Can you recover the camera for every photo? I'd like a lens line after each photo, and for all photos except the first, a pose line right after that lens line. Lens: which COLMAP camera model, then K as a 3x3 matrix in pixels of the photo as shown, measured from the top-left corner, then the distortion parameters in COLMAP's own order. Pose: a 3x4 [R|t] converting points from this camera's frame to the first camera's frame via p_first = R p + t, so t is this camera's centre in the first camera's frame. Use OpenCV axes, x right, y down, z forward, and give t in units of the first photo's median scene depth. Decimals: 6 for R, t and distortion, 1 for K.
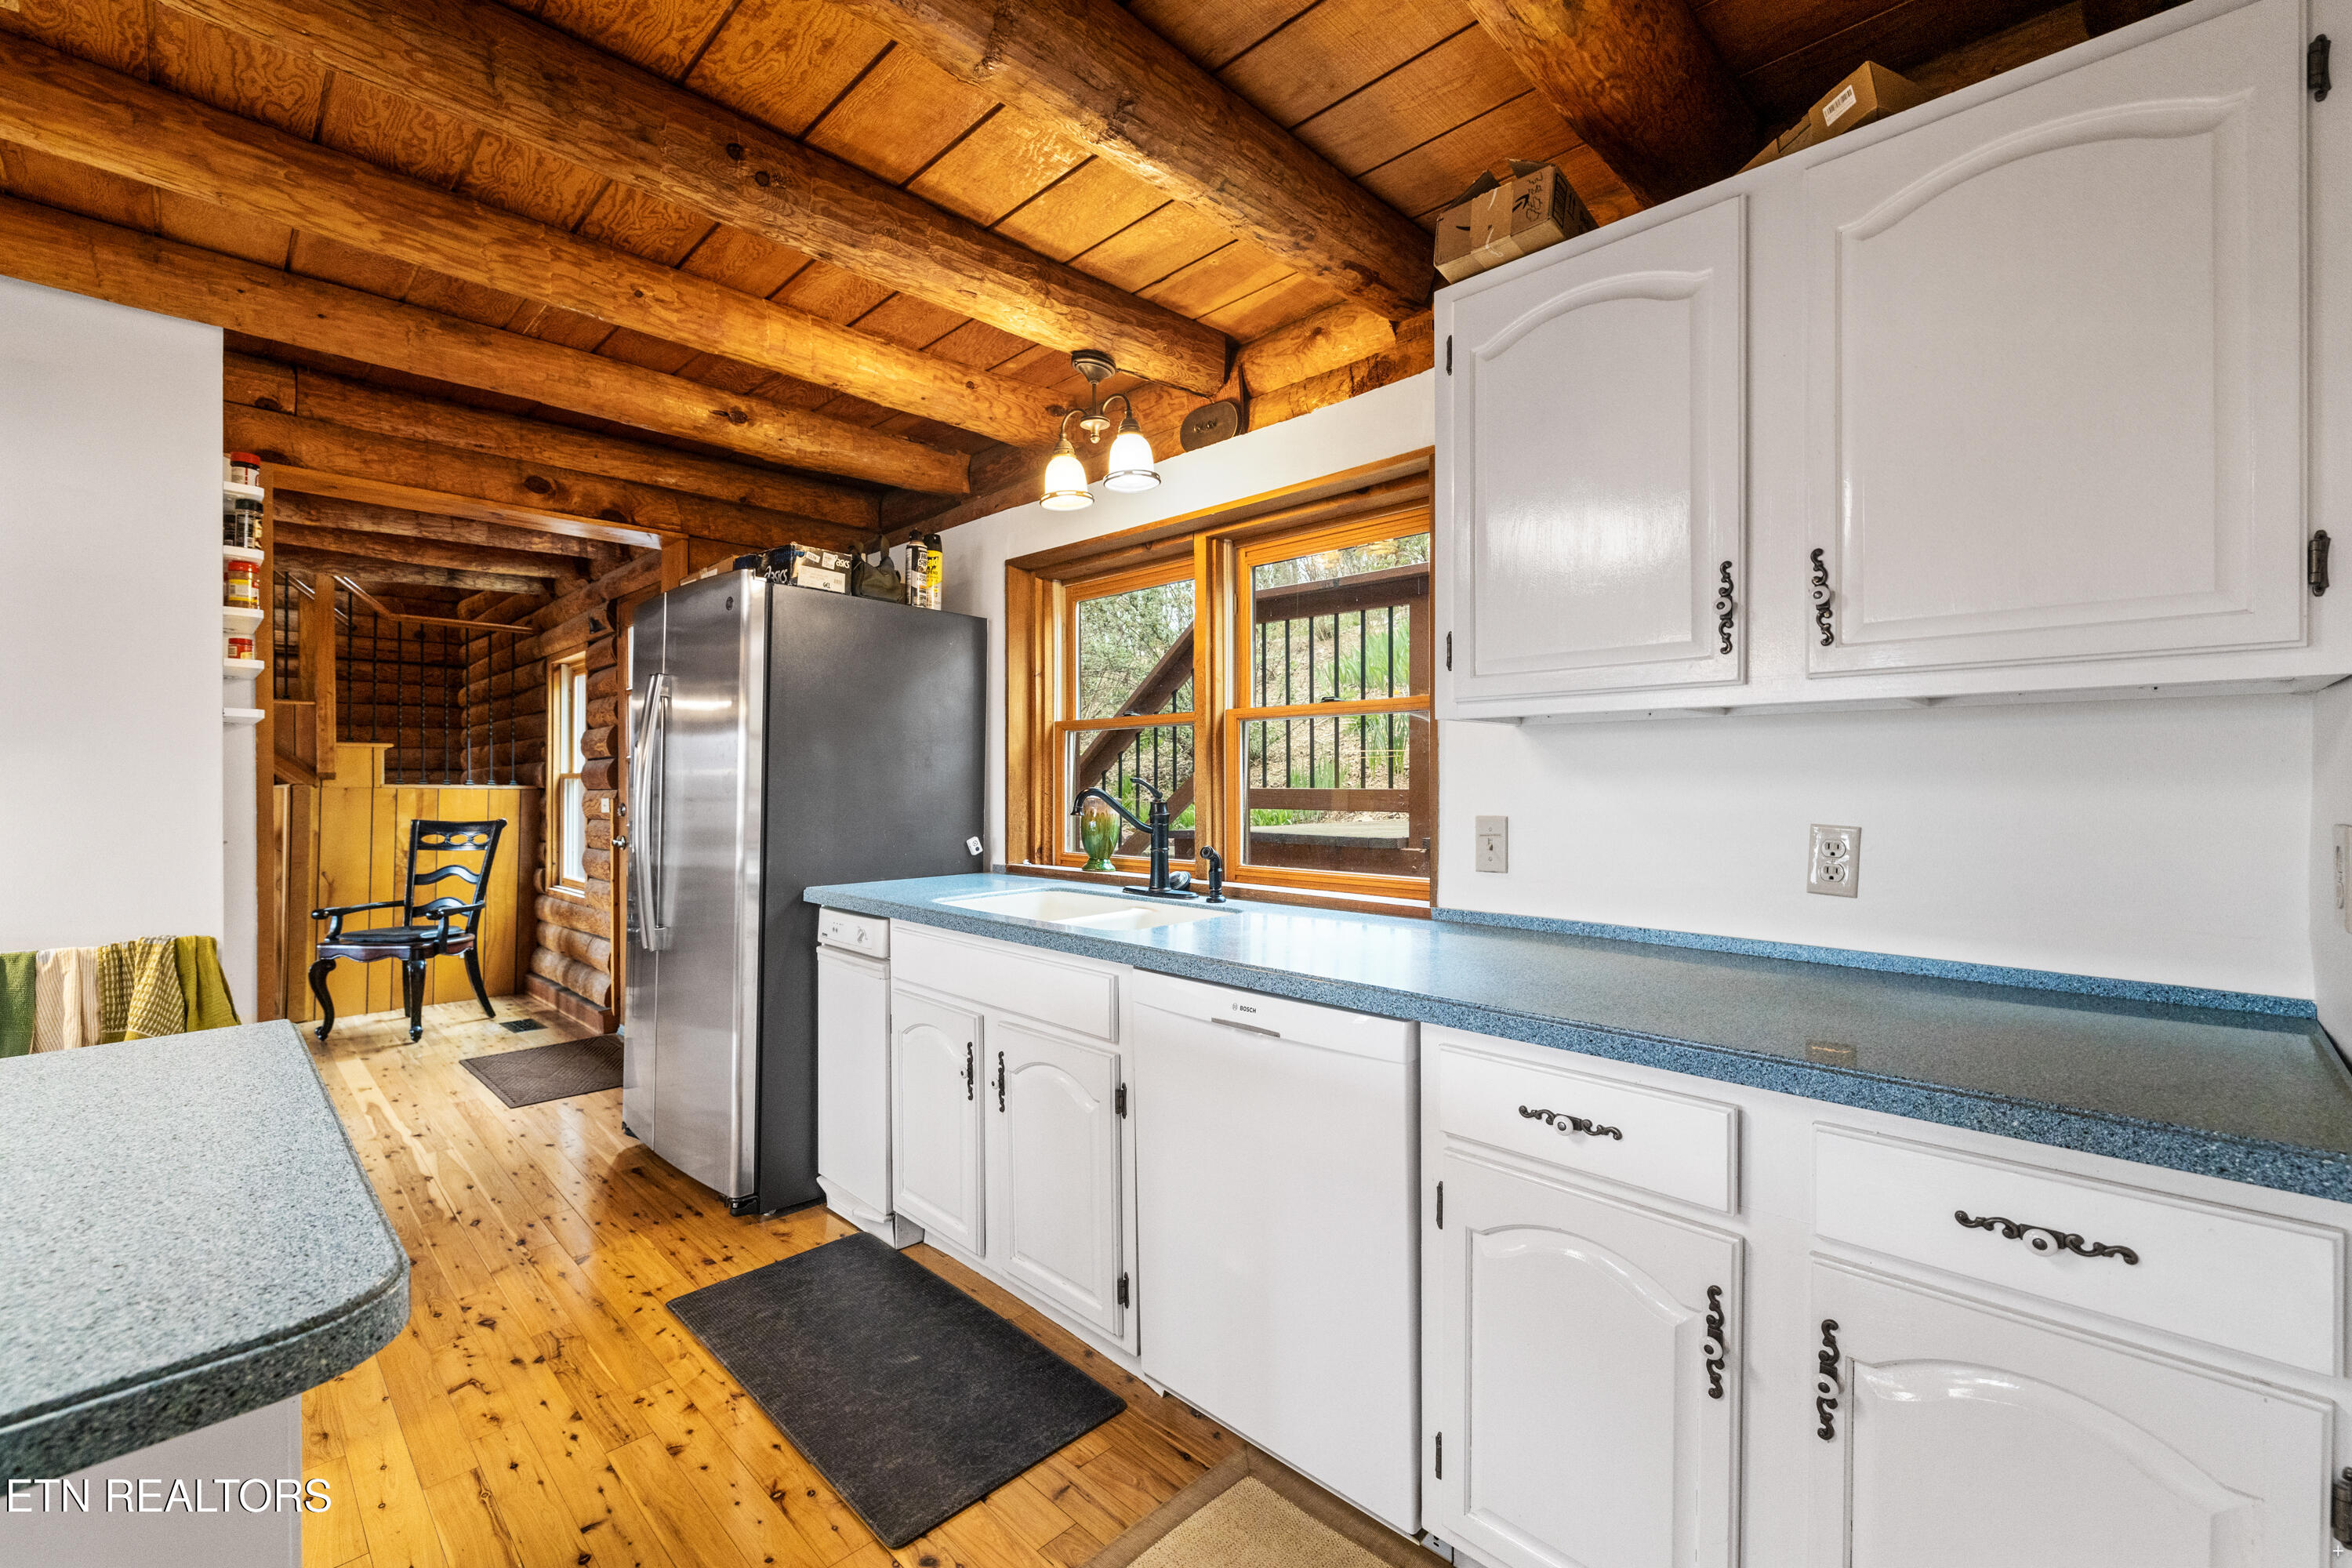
lens RADIAL K [[984.0, 0, 1164.5], [0, 984.0, 773.0], [0, 0, 1]] dist [-0.001336, 0.000564]
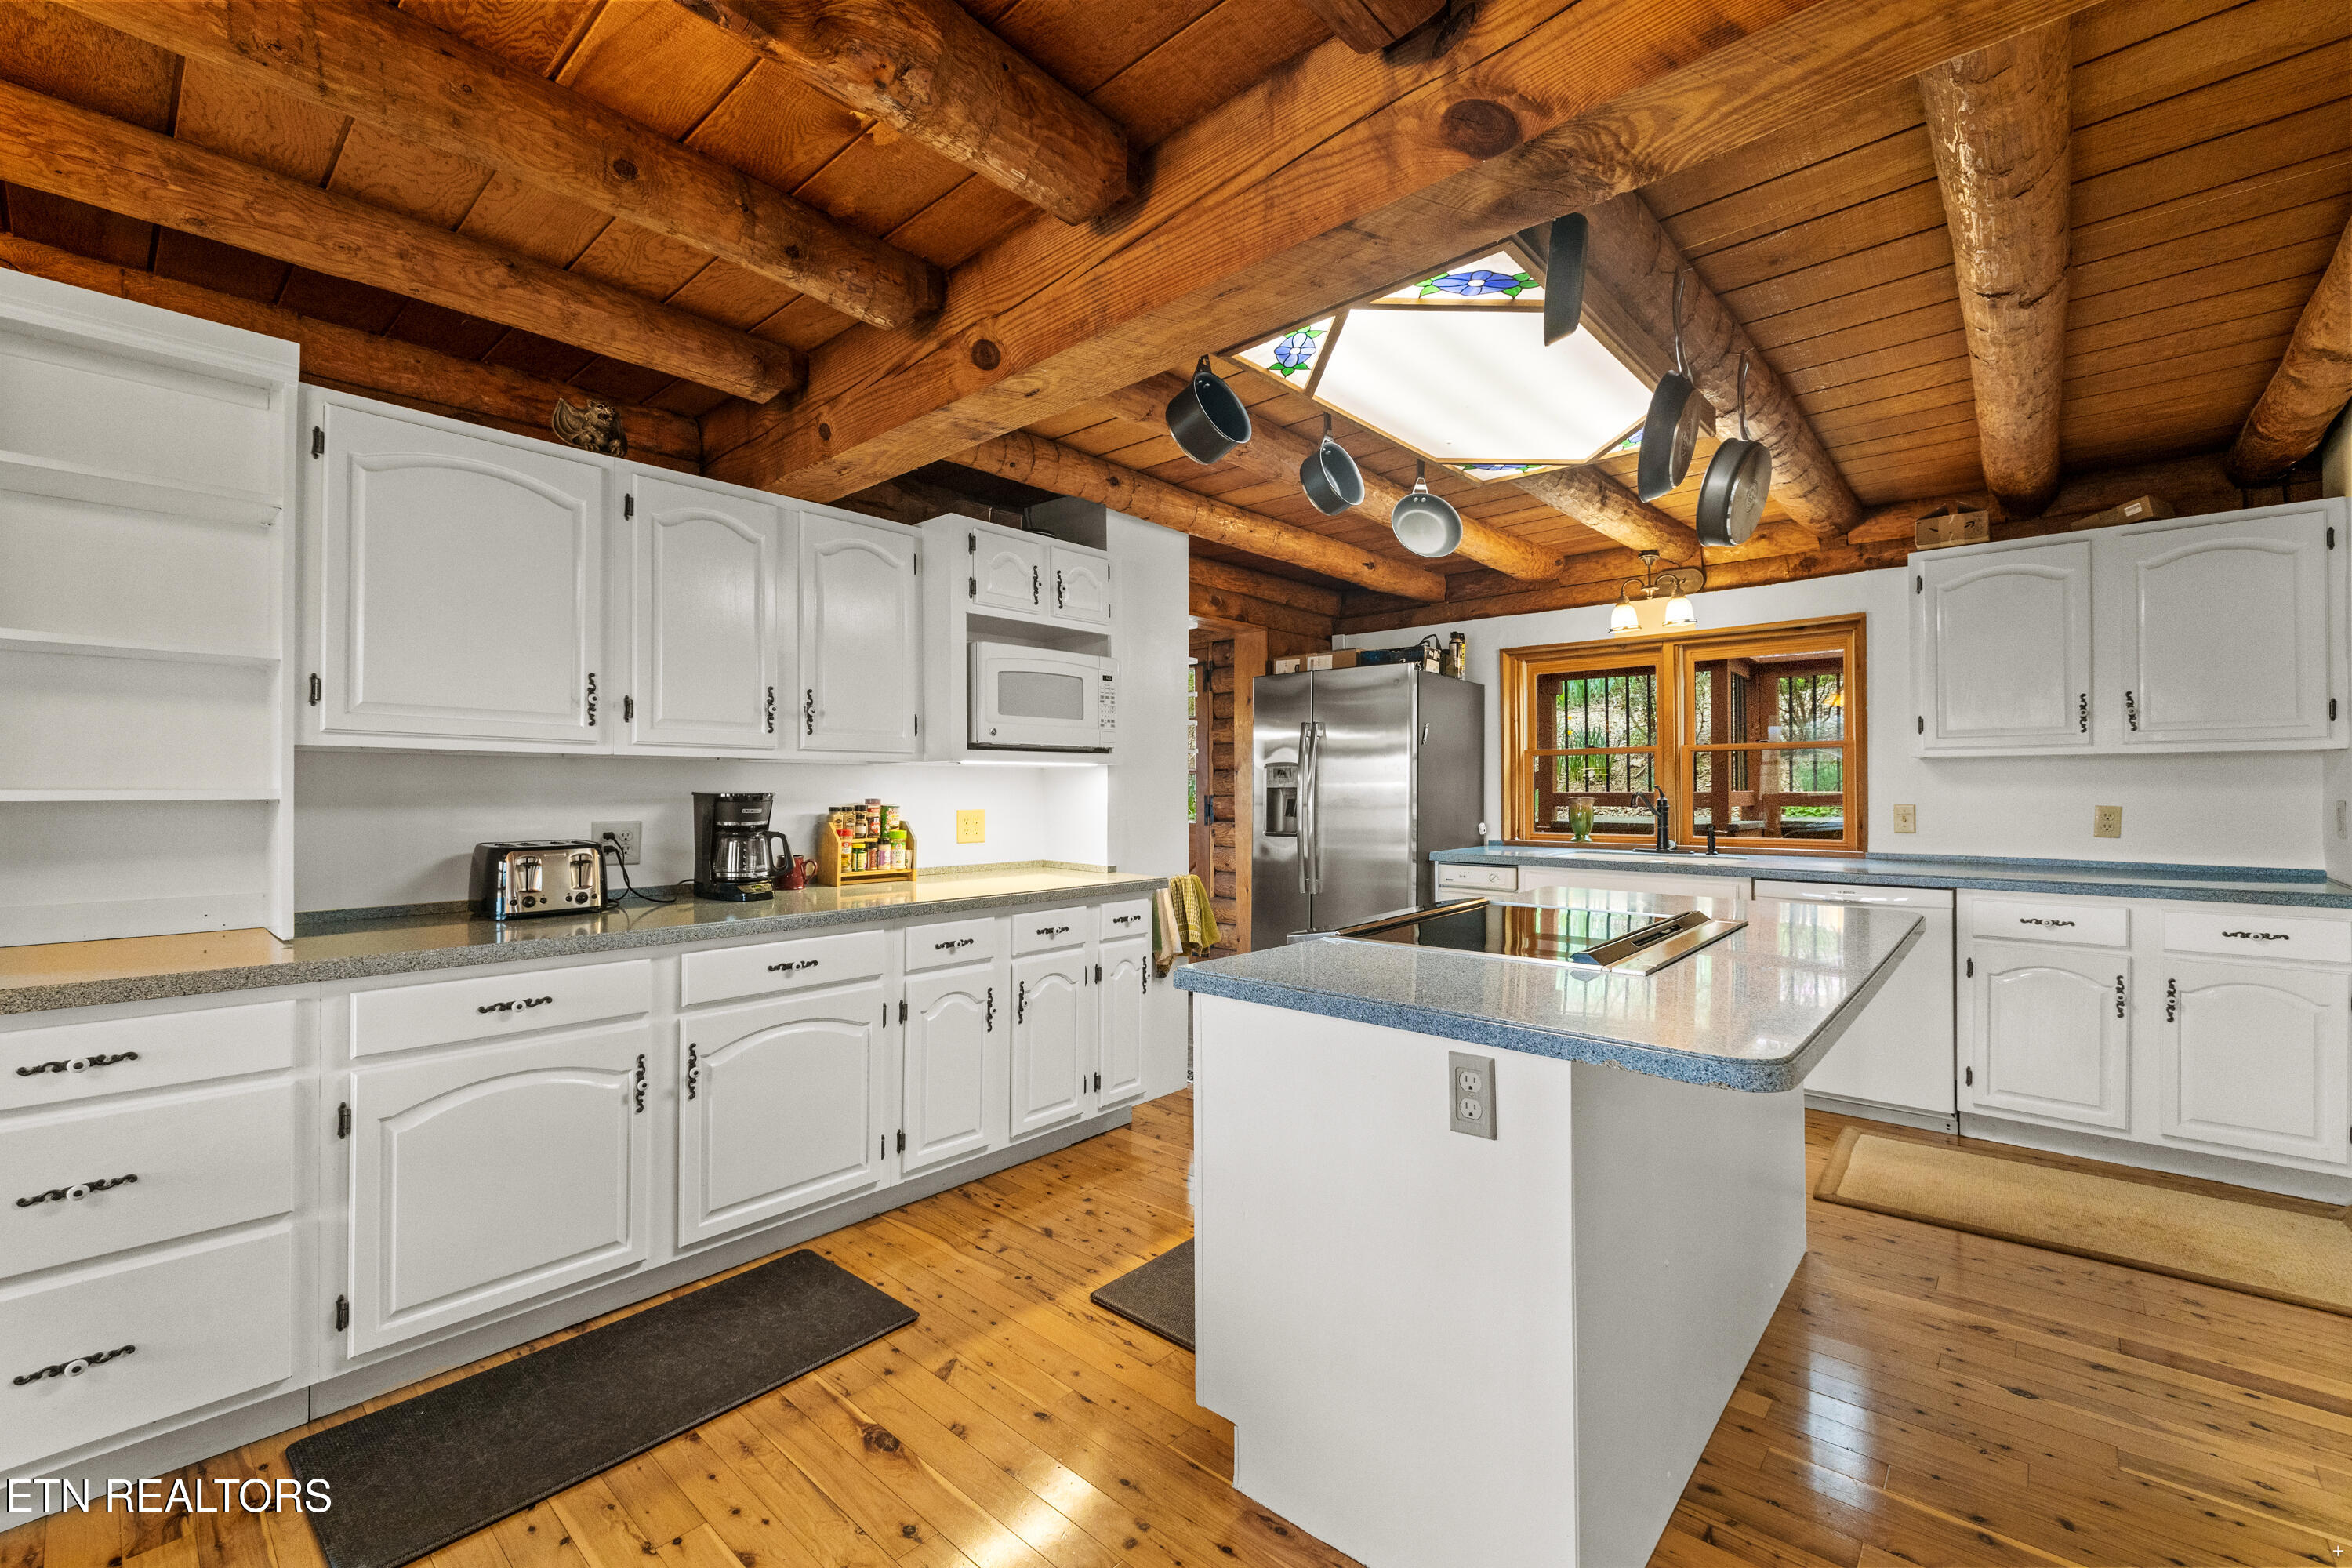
lens RADIAL K [[984.0, 0, 1165.8], [0, 984.0, 765.6], [0, 0, 1]] dist [-0.001336, 0.000564]
pose [[0.999152, -0.001637, 0.041151, -1.709225], [0.002292, 0.999871, -0.015873, -0.008216], [-0.041120, 0.015954, 0.999027, -1.256066]]
